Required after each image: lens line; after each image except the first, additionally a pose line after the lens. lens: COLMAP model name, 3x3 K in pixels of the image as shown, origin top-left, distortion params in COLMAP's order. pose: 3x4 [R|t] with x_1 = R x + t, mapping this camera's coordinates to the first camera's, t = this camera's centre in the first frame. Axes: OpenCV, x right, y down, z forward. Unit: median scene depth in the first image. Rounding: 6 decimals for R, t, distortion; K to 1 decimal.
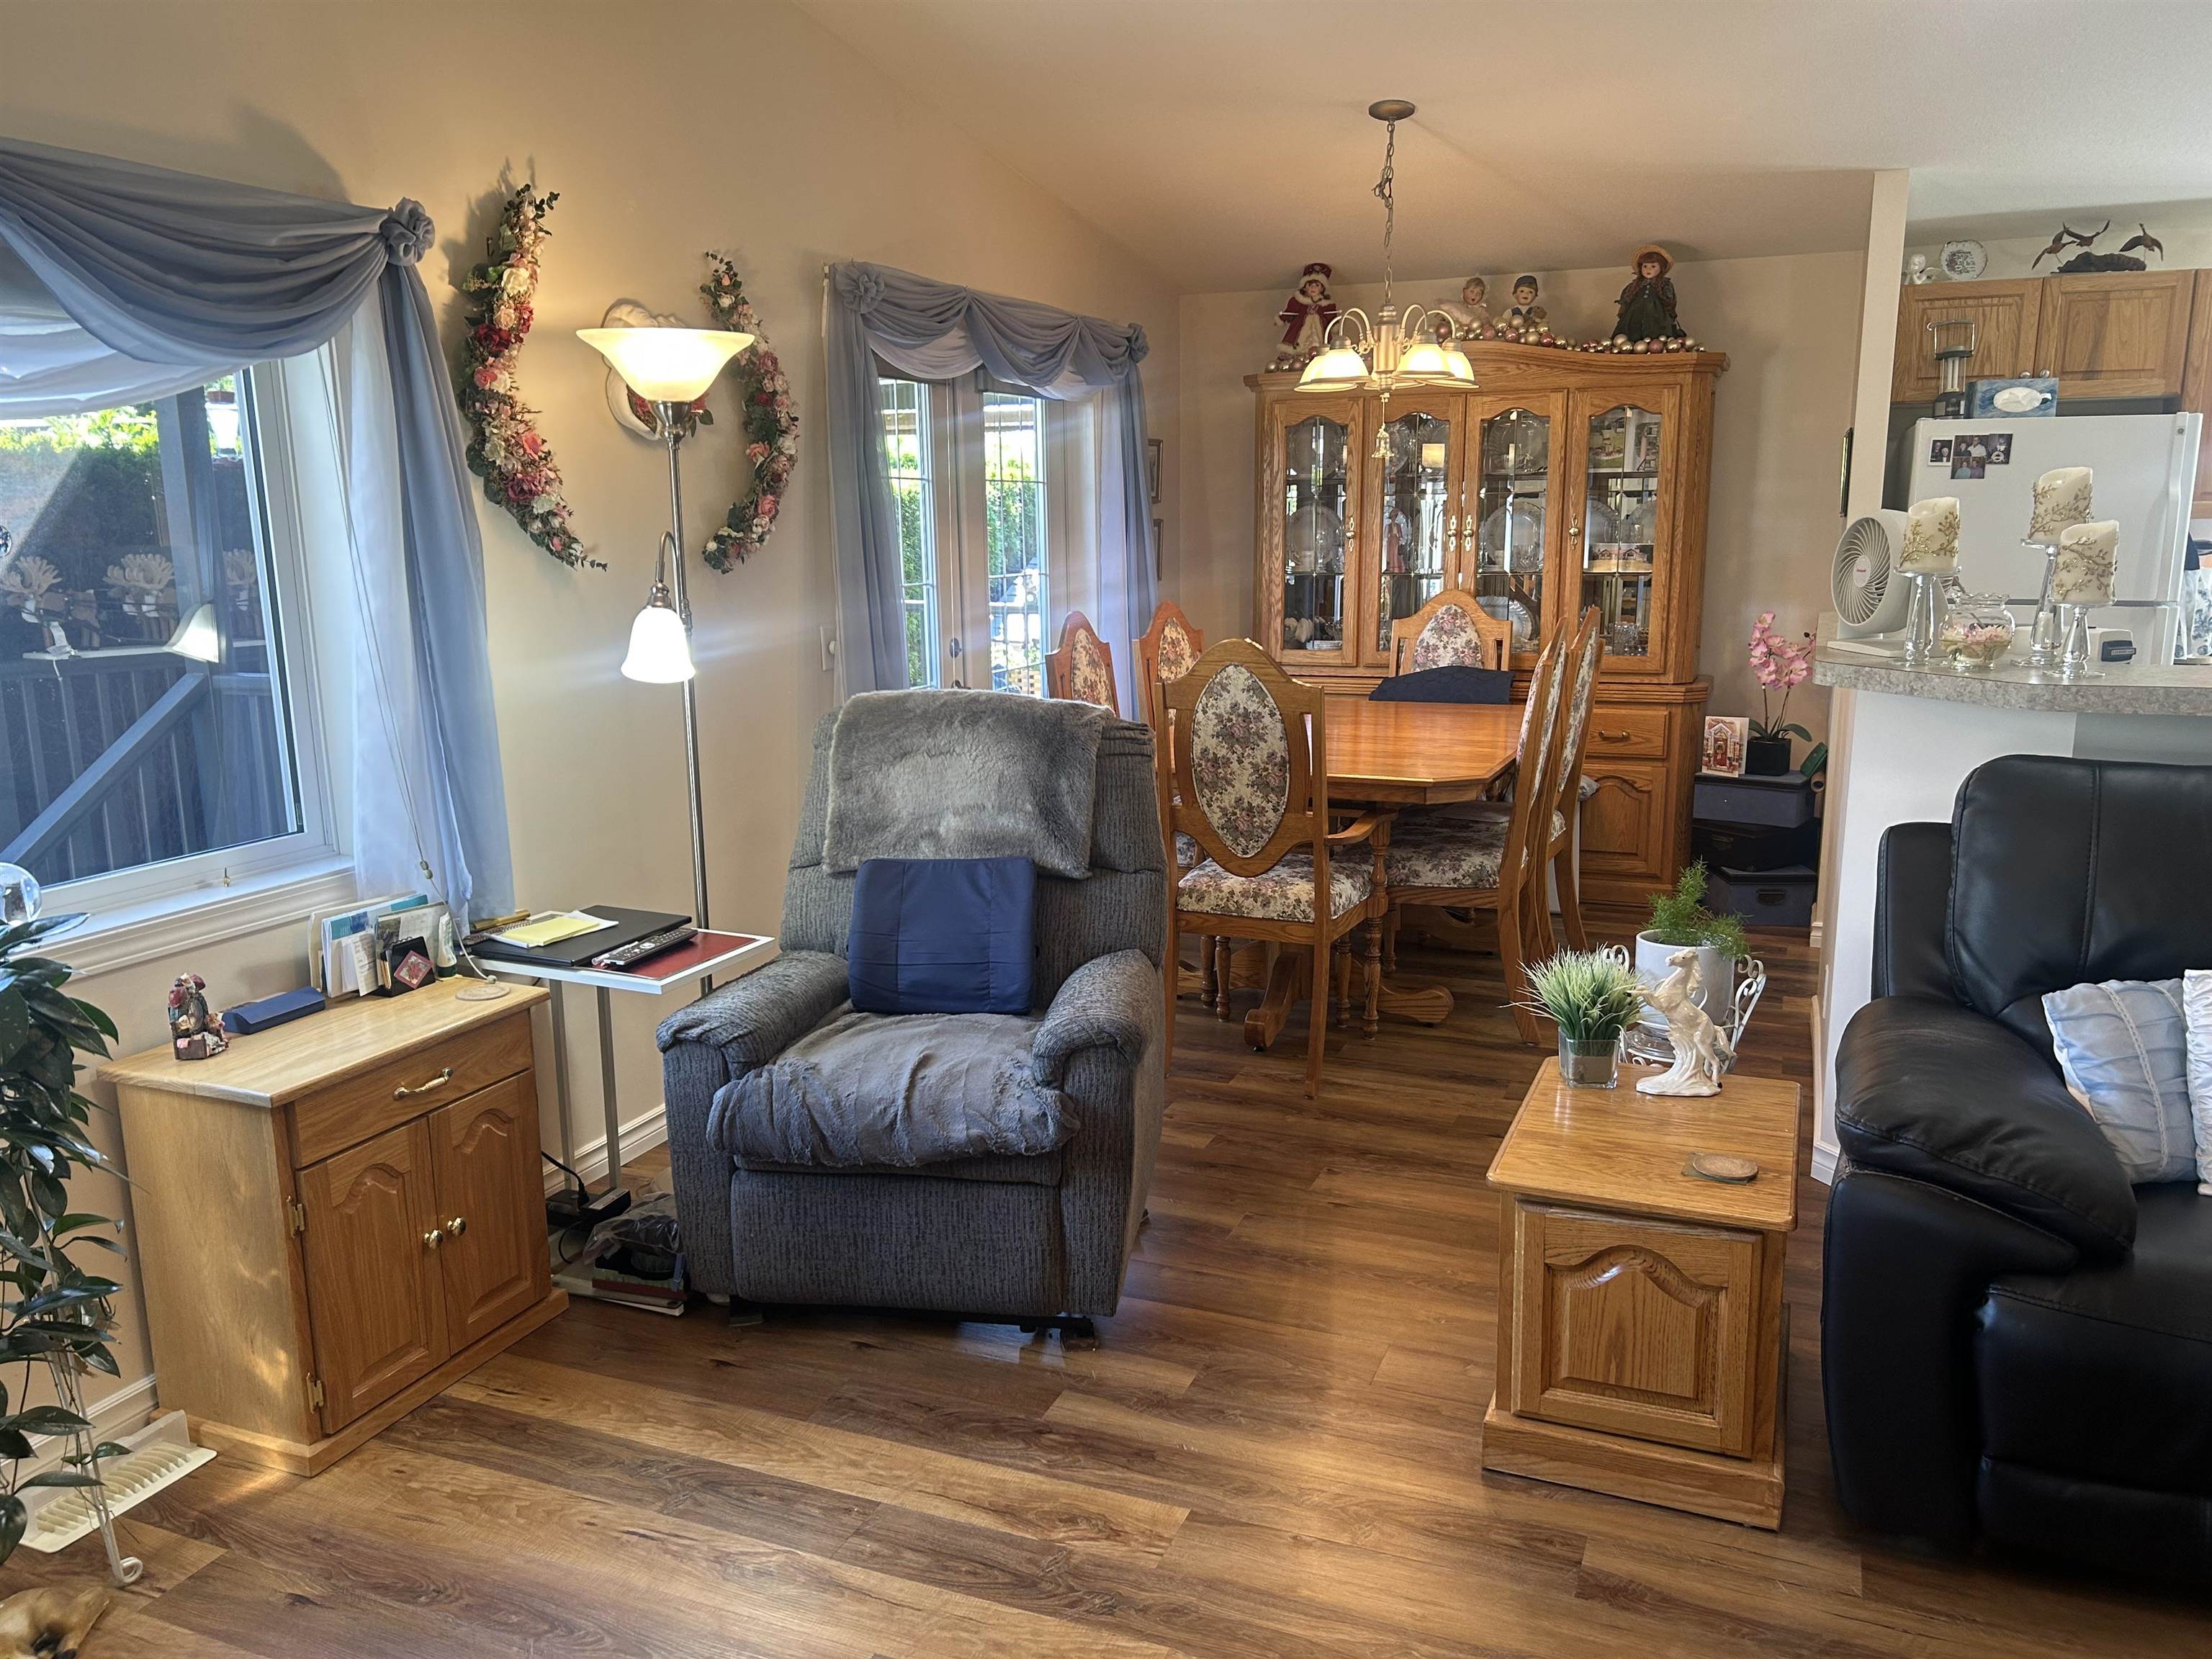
lens RADIAL K [[1680.3, 0, 1106.0], [0, 1680.3, 829.5], [0, 0, 1]] dist [0.043067, -0.001583]
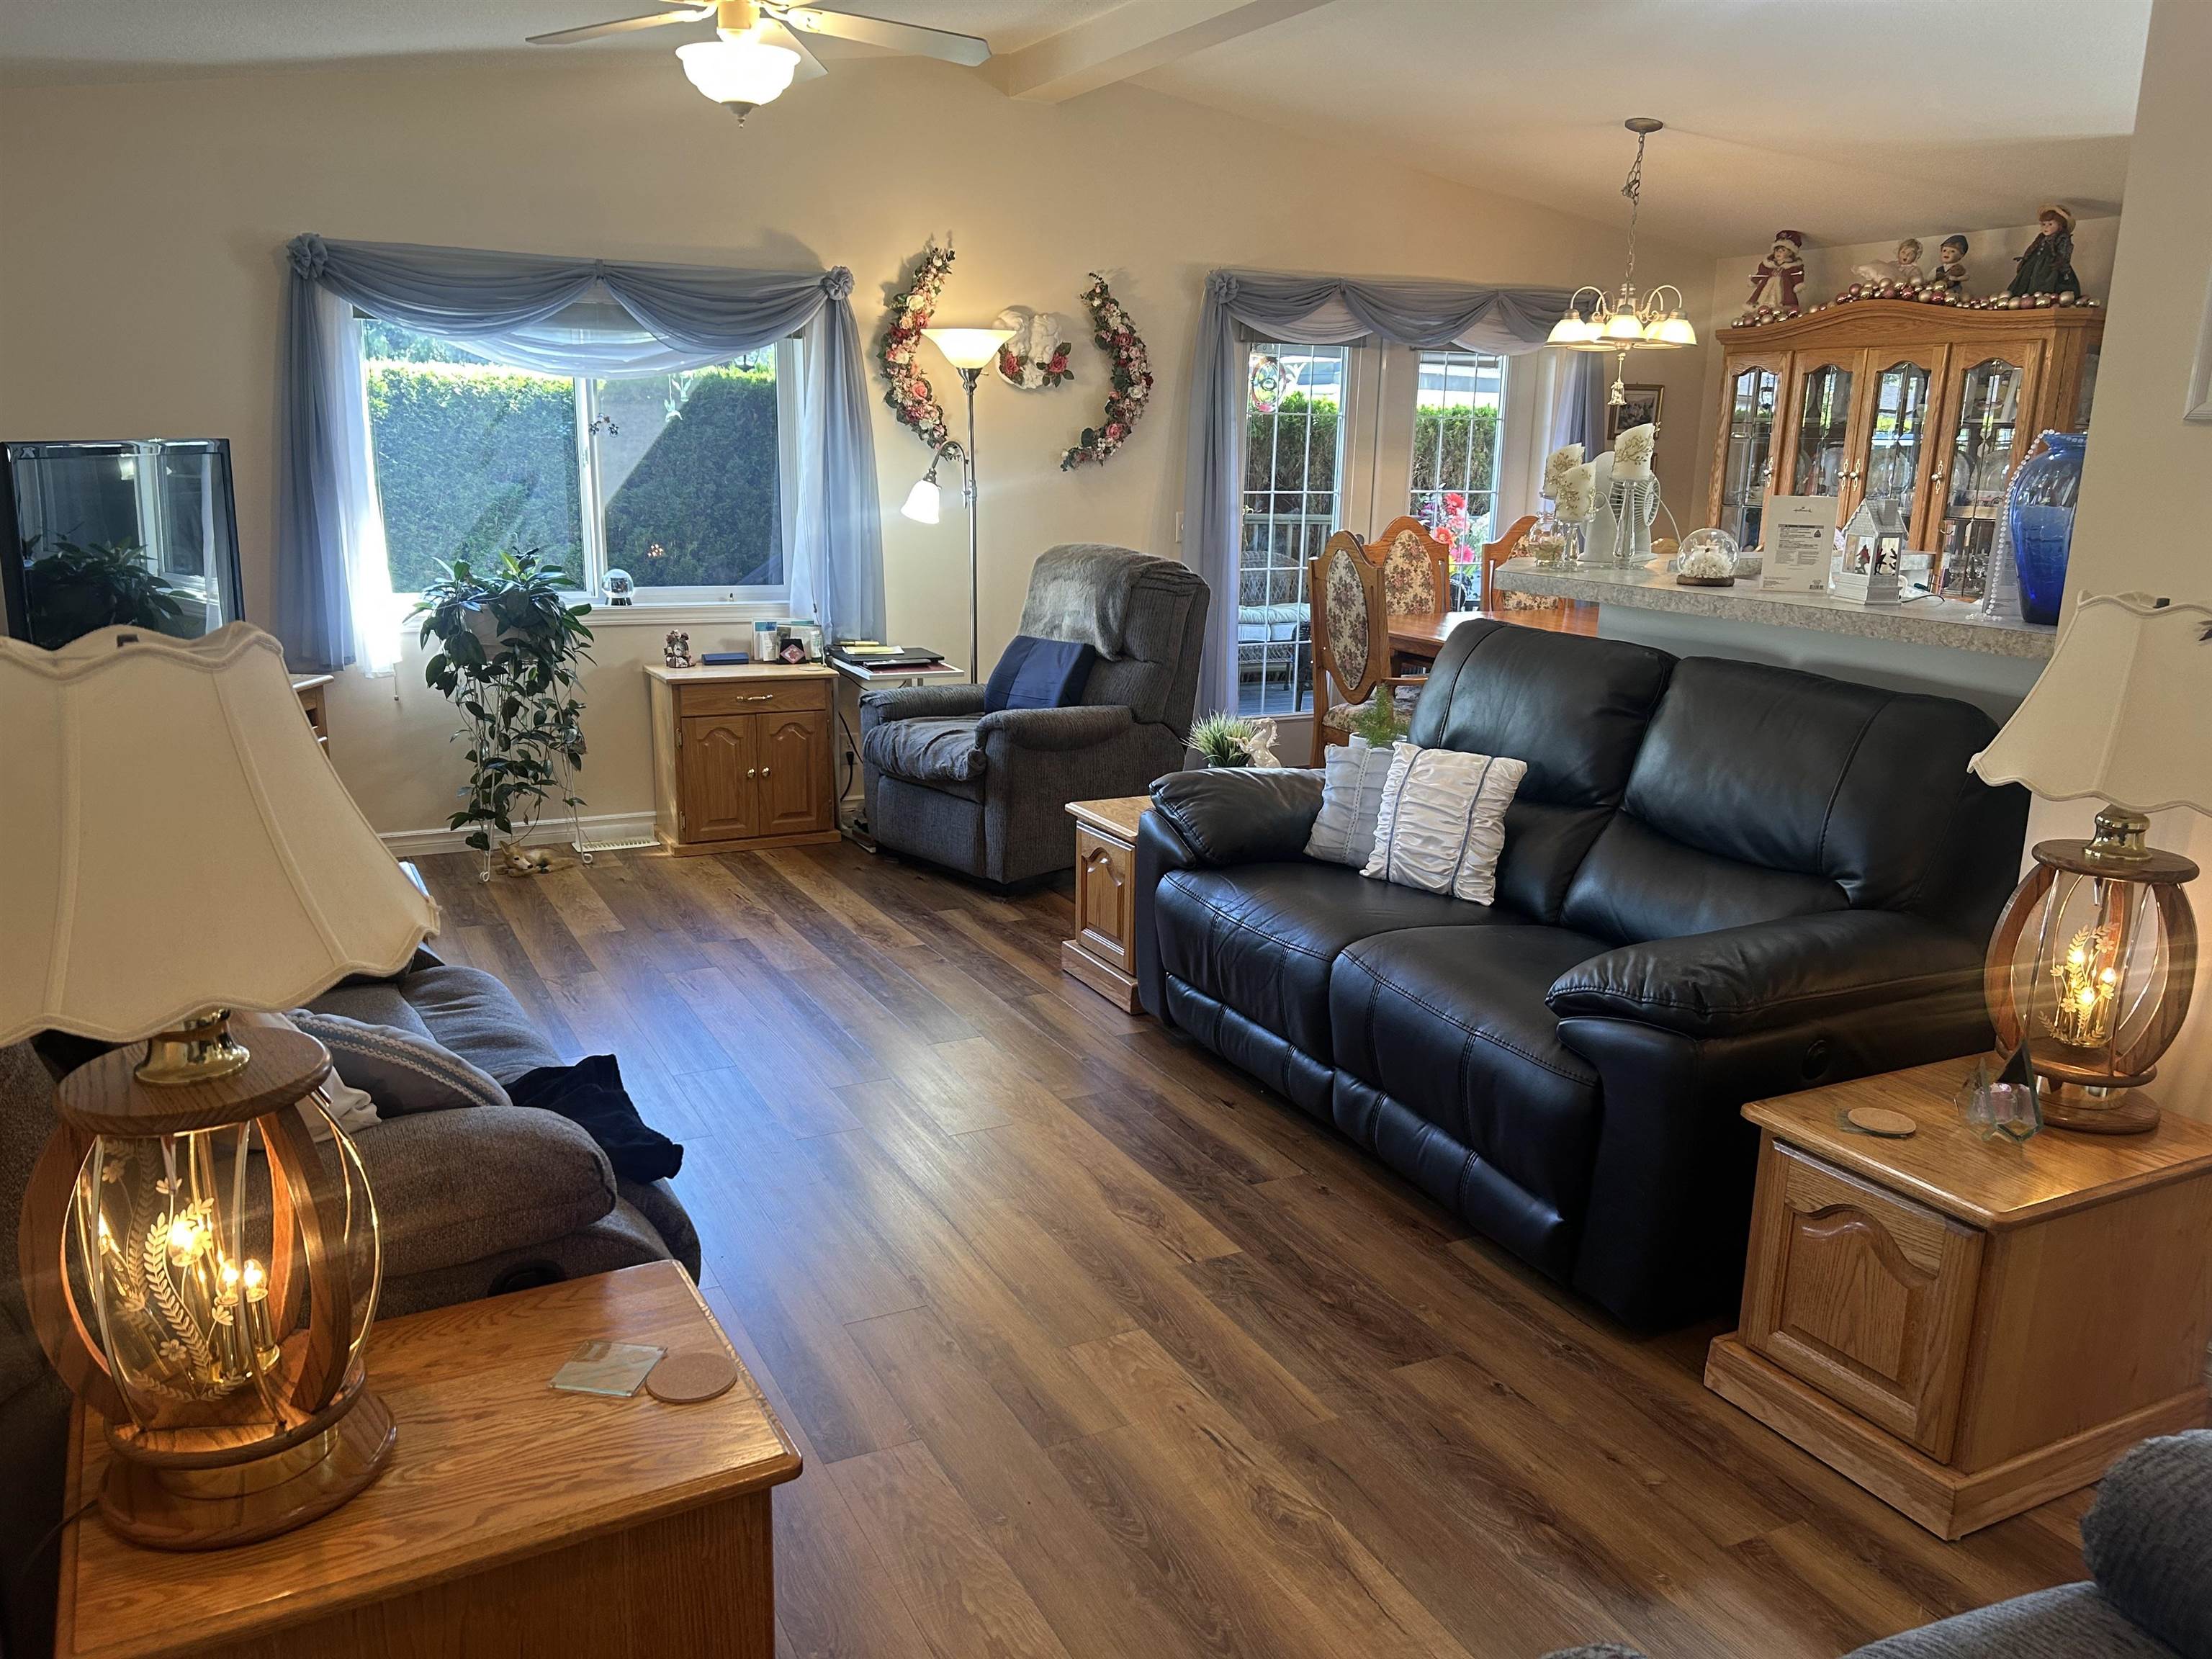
lens RADIAL K [[1680.3, 0, 1106.0], [0, 1680.3, 829.5], [0, 0, 1]] dist [0.043067, -0.001583]
pose [[0.769091, 0.172984, -0.615285, 1.045644], [-0.151739, 0.984572, 0.087137, 0.052185], [0.620866, 0.026347, 0.783474, -0.302064]]
